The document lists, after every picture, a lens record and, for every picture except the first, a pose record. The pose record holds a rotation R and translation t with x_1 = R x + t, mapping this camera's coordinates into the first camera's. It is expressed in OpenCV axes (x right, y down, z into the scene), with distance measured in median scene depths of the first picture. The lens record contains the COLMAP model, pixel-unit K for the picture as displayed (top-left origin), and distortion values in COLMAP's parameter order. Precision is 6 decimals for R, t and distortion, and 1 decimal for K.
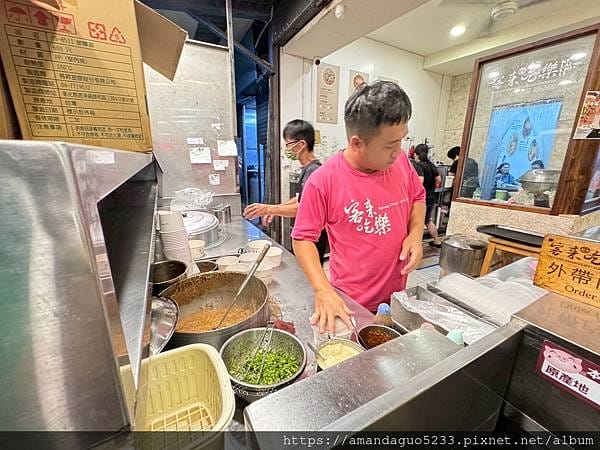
lens RADIAL K [[249.3, 0, 299.6], [0, 249.3, 224.8], [0, 0, 1]] dist [-0.000466, -0.000036]
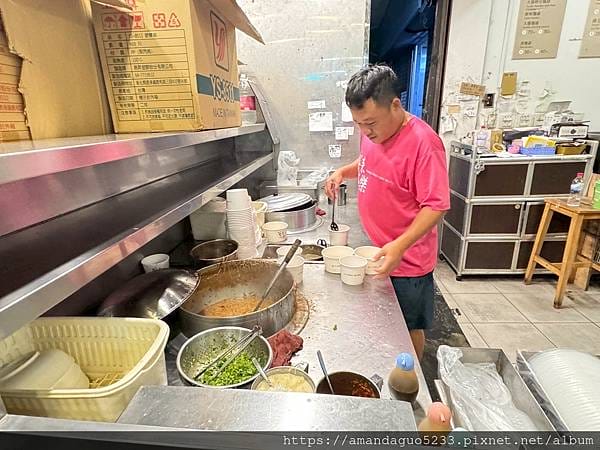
lens RADIAL K [[325.4, 0, 301.0], [0, 325.4, 225.2], [0, 0, 1]] dist [-0.002164, 0.000482]
pose [[0.835938, 0.143258, -0.529796, 0.550197], [-0.111294, 0.989523, 0.091963, -0.086811], [0.537420, -0.017912, 0.843124, 0.111605]]
